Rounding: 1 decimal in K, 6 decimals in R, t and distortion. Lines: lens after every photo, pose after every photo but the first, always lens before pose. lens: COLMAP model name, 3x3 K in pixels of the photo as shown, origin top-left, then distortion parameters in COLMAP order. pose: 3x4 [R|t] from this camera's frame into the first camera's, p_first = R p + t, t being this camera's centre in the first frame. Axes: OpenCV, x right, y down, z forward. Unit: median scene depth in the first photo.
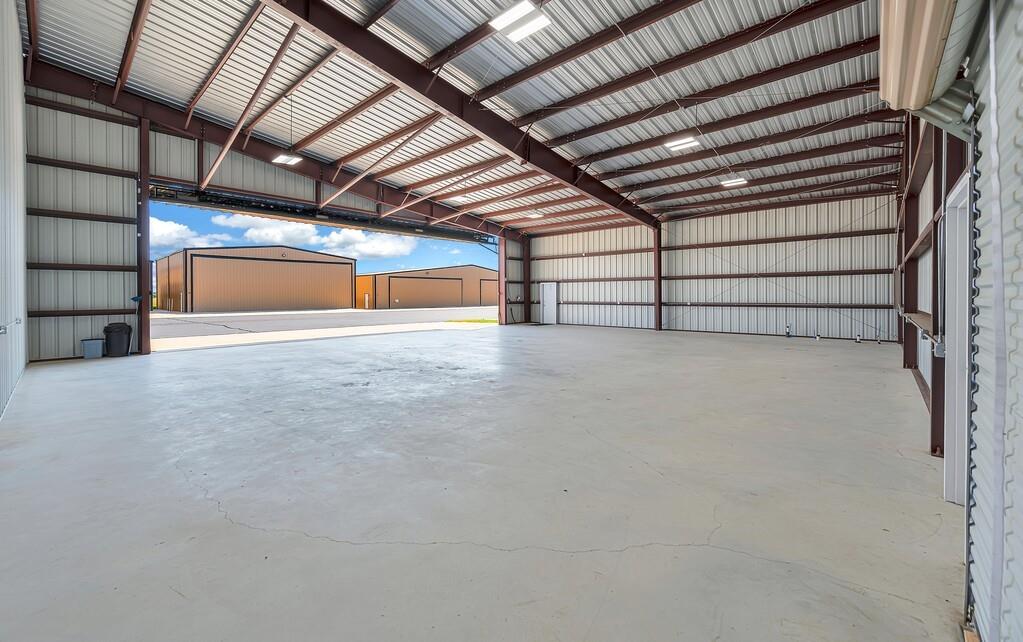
lens RADIAL K [[410.0, 0, 487.0], [0, 410.0, 303.3], [0, 0, 1]] dist [0.000888, 0.000072]
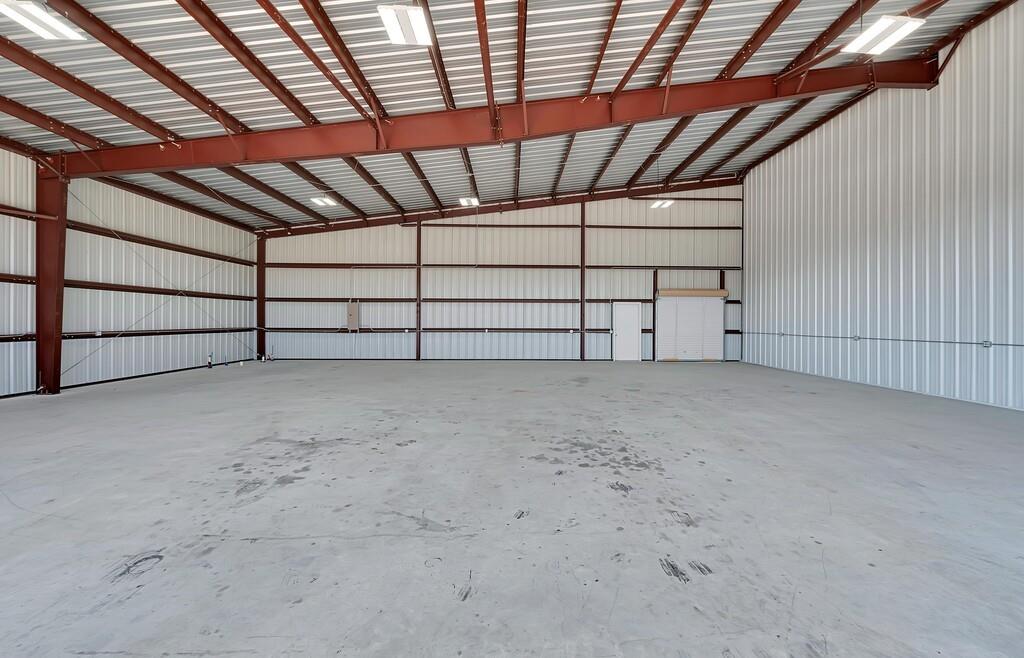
lens RADIAL K [[443.1, 0, 516.0], [0, 443.1, 323.5], [0, 0, 1]] dist [-0.001106, -0.000075]
pose [[-0.699018, -0.007928, 0.715060, -0.261818], [0.007730, 0.999796, 0.018641, -0.015239], [-0.715062, 0.018558, -0.698815, 0.800114]]
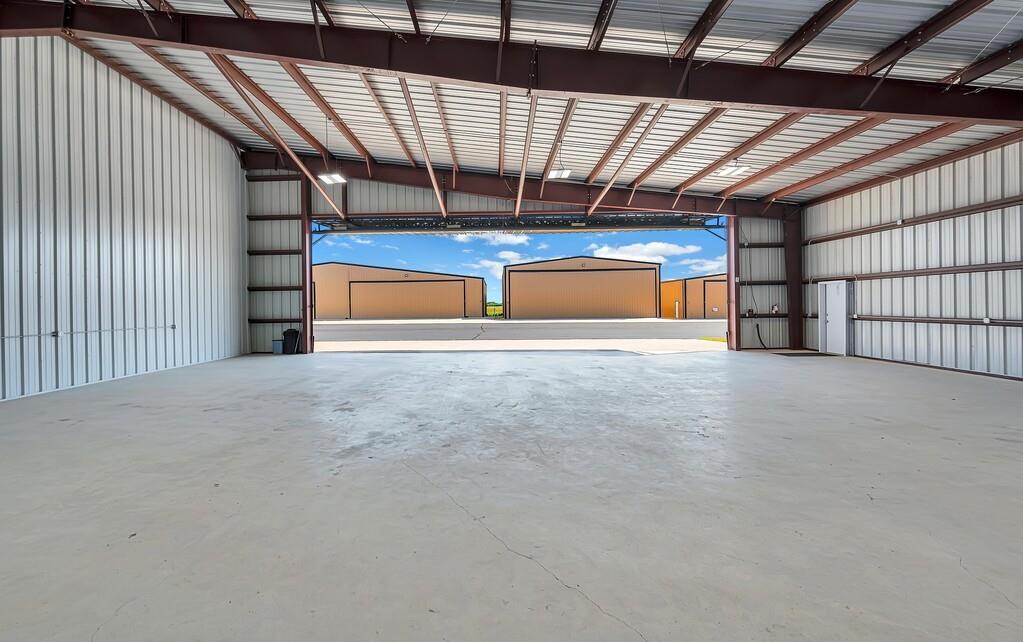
lens RADIAL K [[410.0, 0, 487.0], [0, 410.0, 303.3], [0, 0, 1]] dist [0.000888, 0.000072]
pose [[0.672750, -0.007812, -0.739828, 0.254288], [-0.005588, 0.999862, -0.015639, -0.008895], [0.739848, 0.014655, 0.672614, 0.278800]]
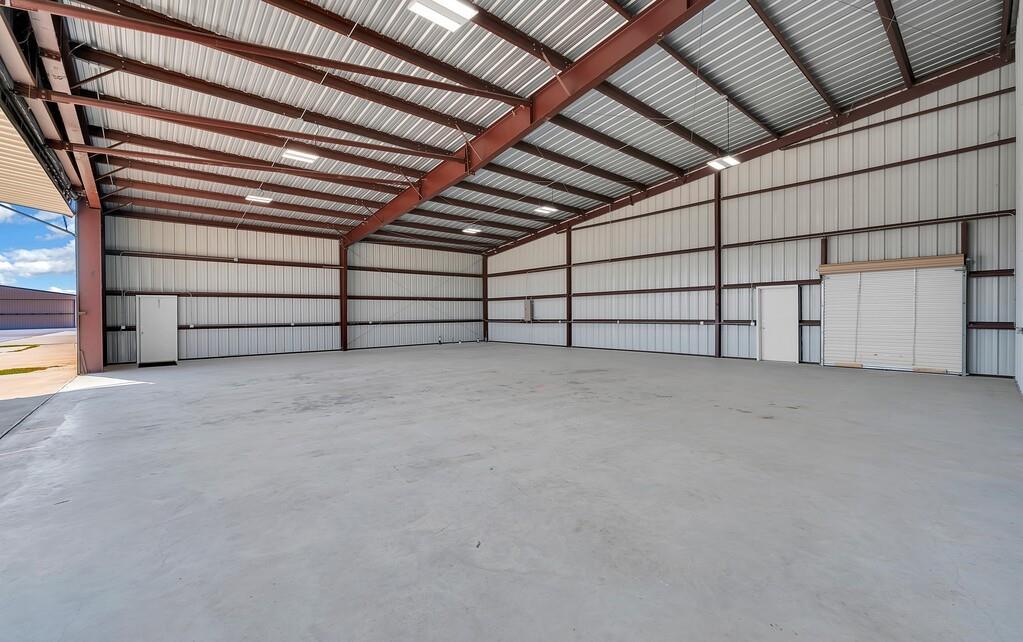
lens RADIAL K [[420.8, 0, 511.5], [0, 420.8, 321.0], [0, 0, 1]] dist [-0.000310, -0.000041]
pose [[0.091091, -0.017391, 0.995691, -0.446693], [0.027236, 0.999517, 0.014967, -0.007010], [-0.995470, 0.025756, 0.091520, 0.421102]]
